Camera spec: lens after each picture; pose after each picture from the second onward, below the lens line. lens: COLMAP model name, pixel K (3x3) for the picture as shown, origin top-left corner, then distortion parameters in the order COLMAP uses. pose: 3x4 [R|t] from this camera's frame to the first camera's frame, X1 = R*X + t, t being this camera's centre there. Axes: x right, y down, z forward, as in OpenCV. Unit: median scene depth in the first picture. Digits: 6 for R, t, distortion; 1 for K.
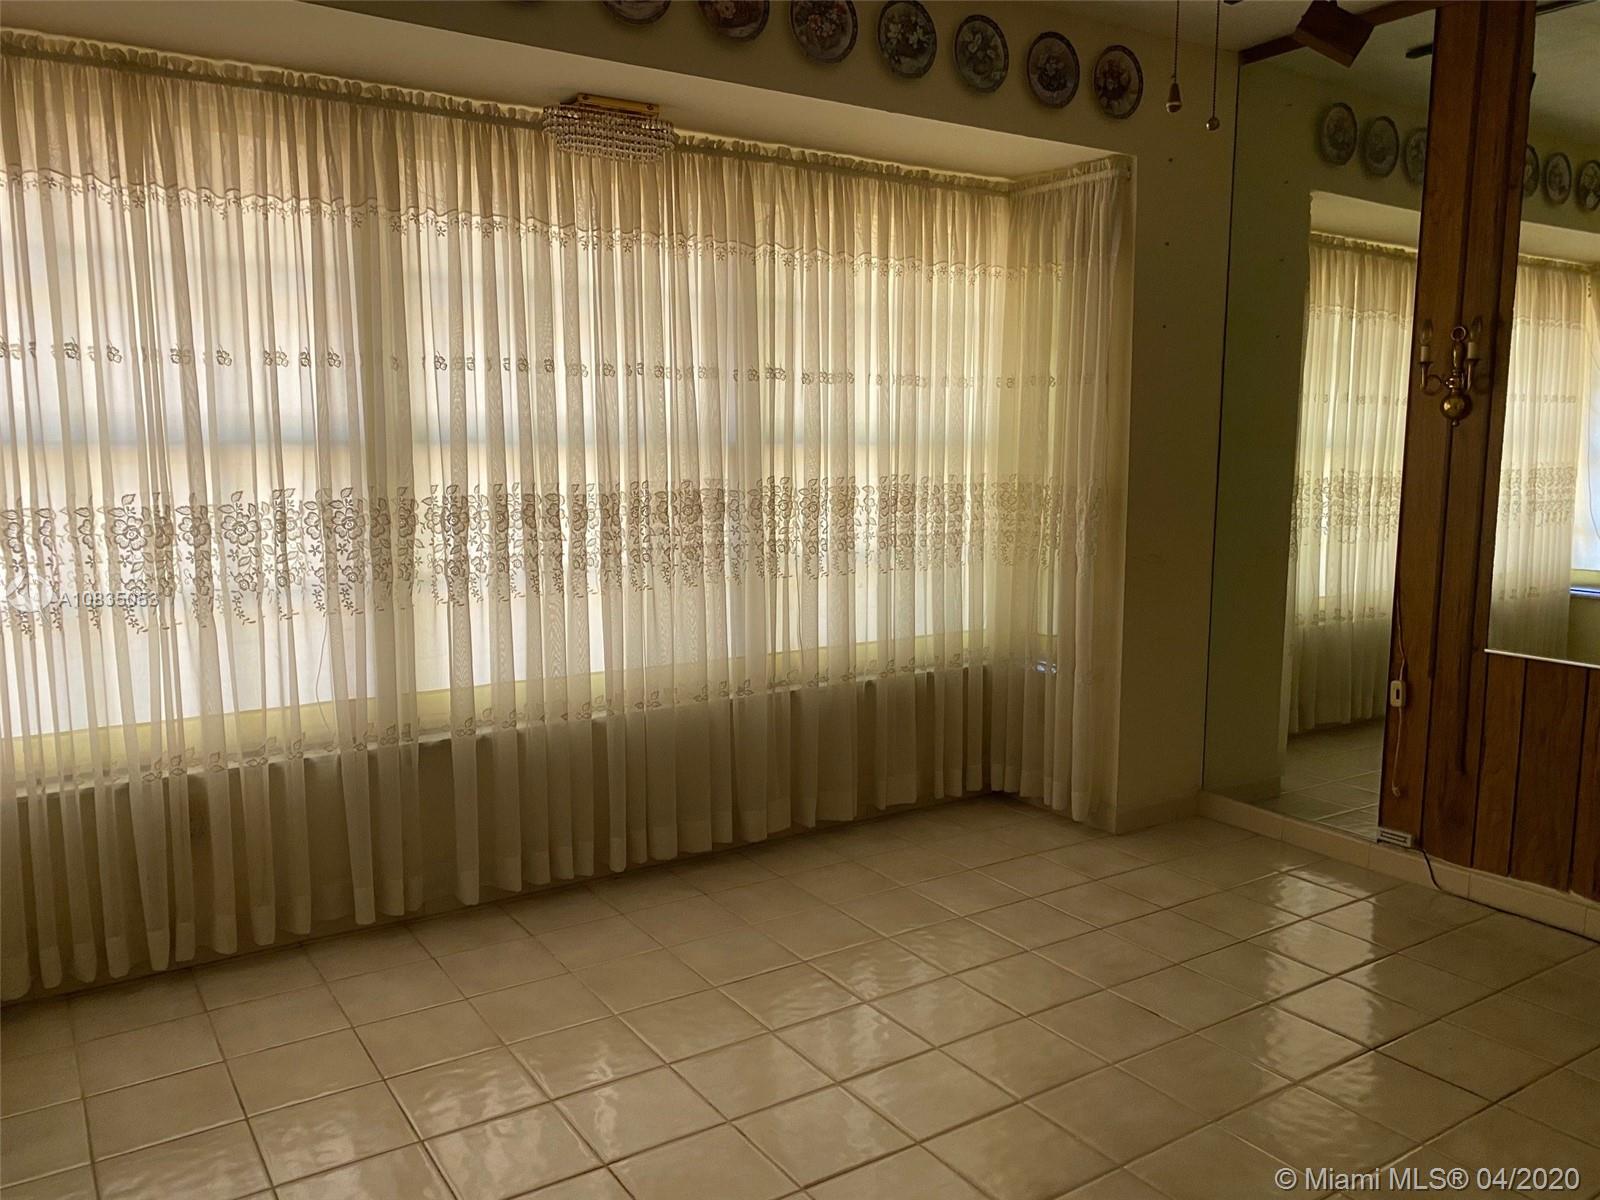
lens RADIAL K [[1228.6, 0, 792.6], [0, 1228.6, 571.5], [0, 0, 1]] dist [0.029672, -0.044922]
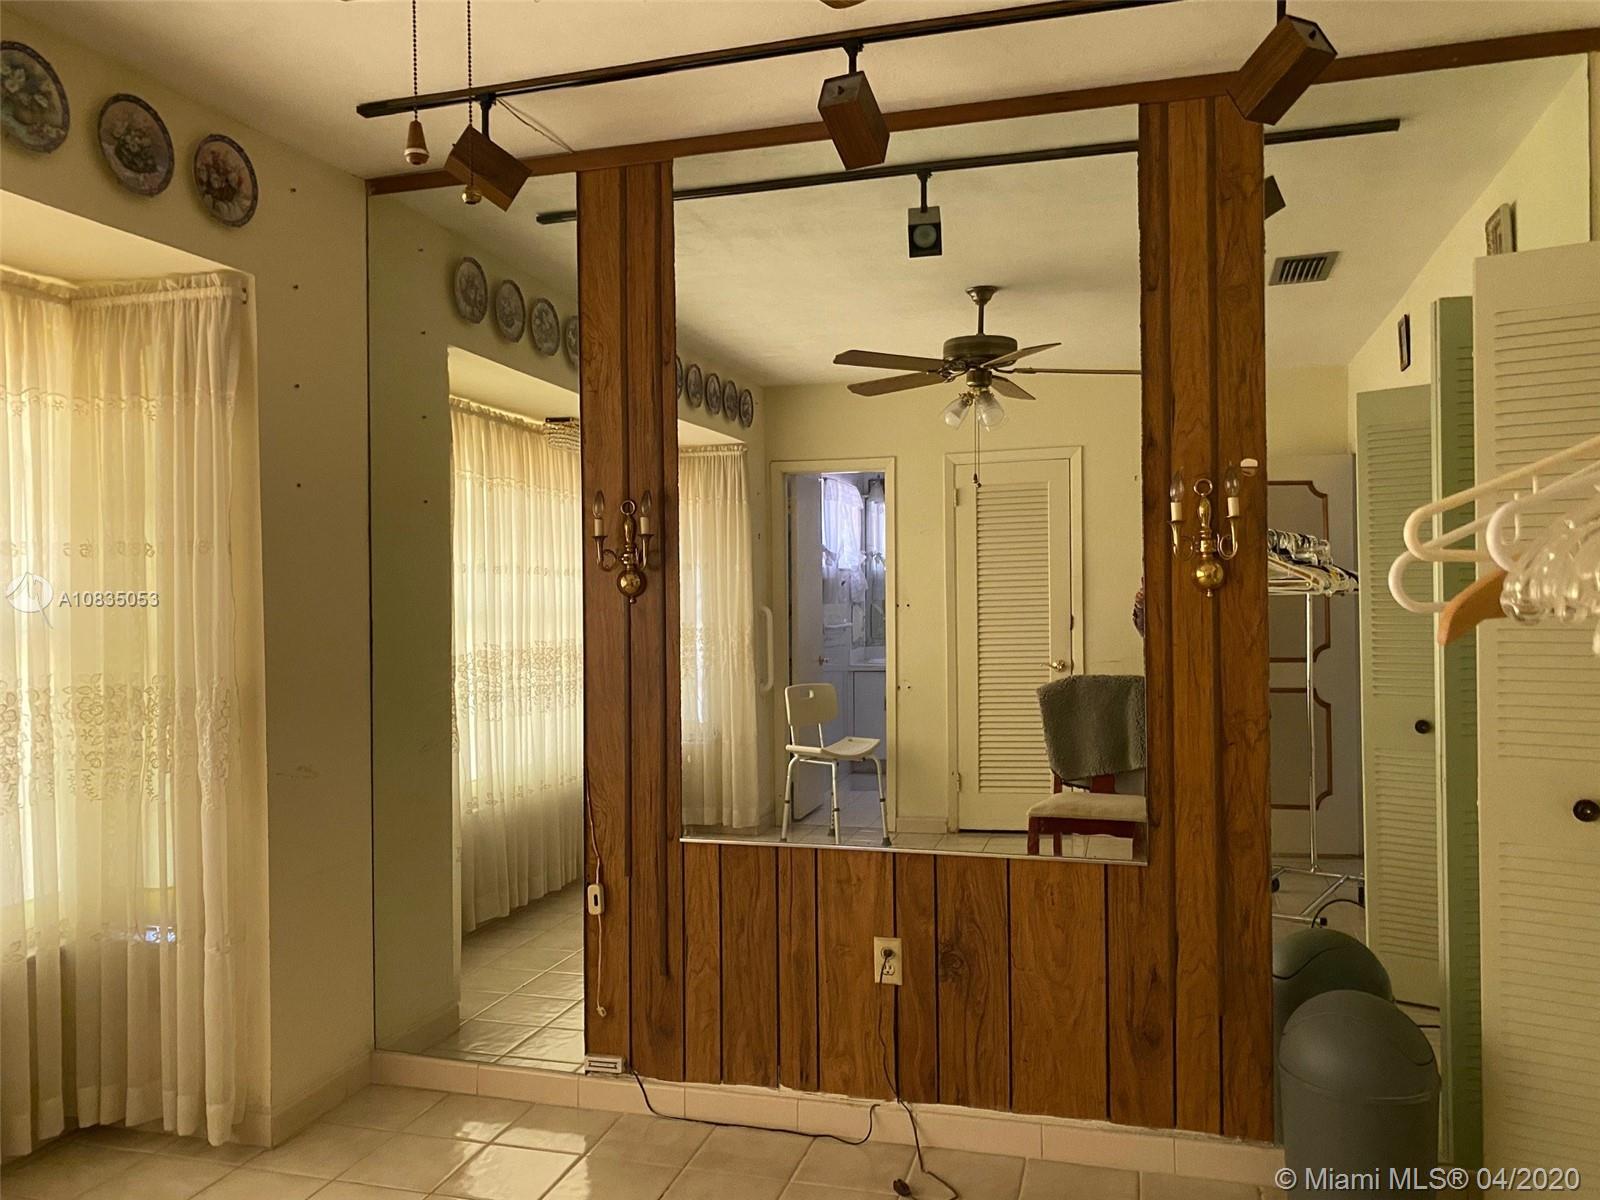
lens RADIAL K [[1253.0, 0, 800.0], [0, 1253.0, 600.0], [0, 0, 1]] dist [0.037569, -0.023571]
pose [[0.761733, -0.016017, 0.647693, 0.011753], [0.084983, 0.993527, -0.075376, -0.031970], [-0.642294, 0.112459, 0.758163, 0.161897]]
